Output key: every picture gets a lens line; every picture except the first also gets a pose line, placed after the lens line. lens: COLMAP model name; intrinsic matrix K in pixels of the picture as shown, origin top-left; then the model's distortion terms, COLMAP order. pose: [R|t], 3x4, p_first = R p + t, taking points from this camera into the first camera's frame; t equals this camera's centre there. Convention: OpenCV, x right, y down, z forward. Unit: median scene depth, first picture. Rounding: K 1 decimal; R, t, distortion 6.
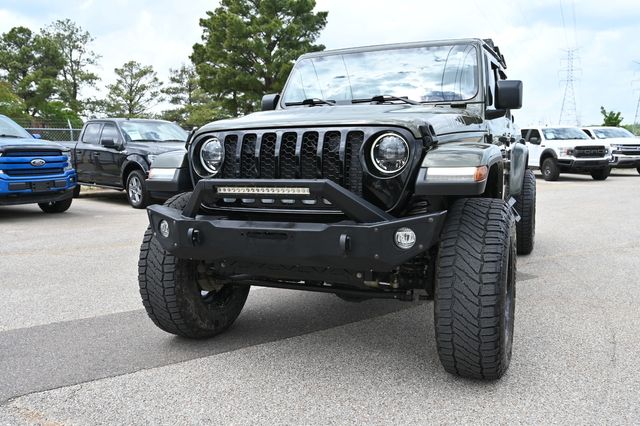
lens RADIAL K [[570.0, 0, 320.0], [0, 570.0, 213.0], [0, 0, 1]] dist [0.002099, 0.002189]
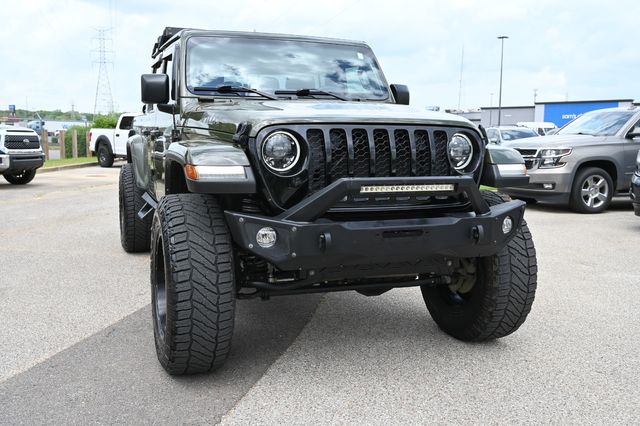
lens RADIAL K [[641.1, 0, 320.0], [0, 641.1, 213.0], [0, 0, 1]] dist [0.010507, -0.005115]
pose [[0.724840, -0.059942, 0.686304, -0.778320], [0.054613, 0.998072, 0.029492, -0.029990], [-0.686749, 0.016104, 0.726717, 0.228159]]
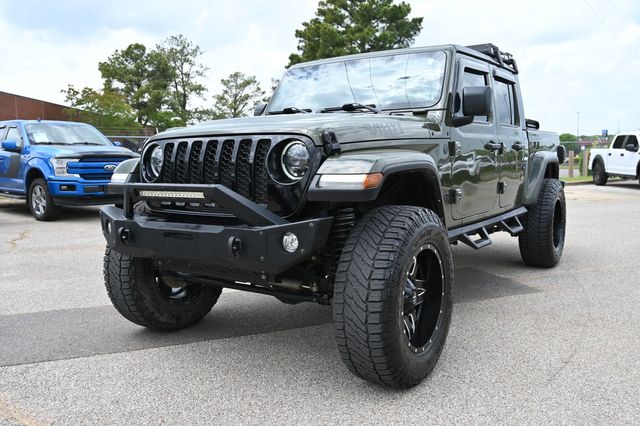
lens RADIAL K [[570.0, 0, 320.0], [0, 570.0, 213.0], [0, 0, 1]] dist [0.002099, 0.002189]
pose [[0.981988, 0.021760, -0.187688, 0.299047], [-0.024011, 0.999664, -0.009726, 0.000066], [0.187414, 0.014058, 0.982181, -0.007483]]
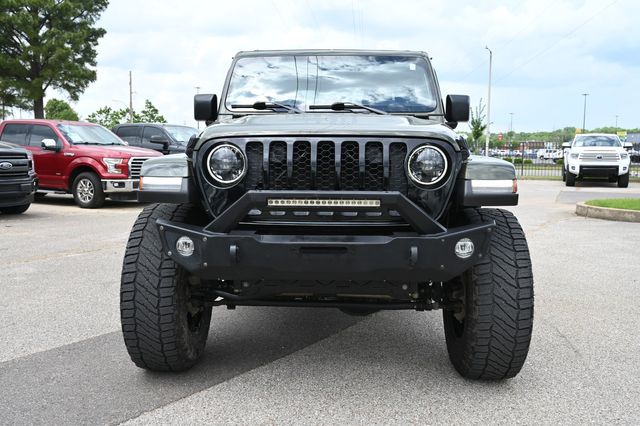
lens RADIAL K [[629.4, 0, 313.3], [0, 629.4, 212.6], [0, 0, 1]] dist [0.002719, 0.003813]
pose [[0.934993, -0.012844, 0.354433, -0.386336], [0.017946, 0.999777, -0.011112, -0.009389], [-0.354211, 0.016750, 0.935015, 0.020489]]
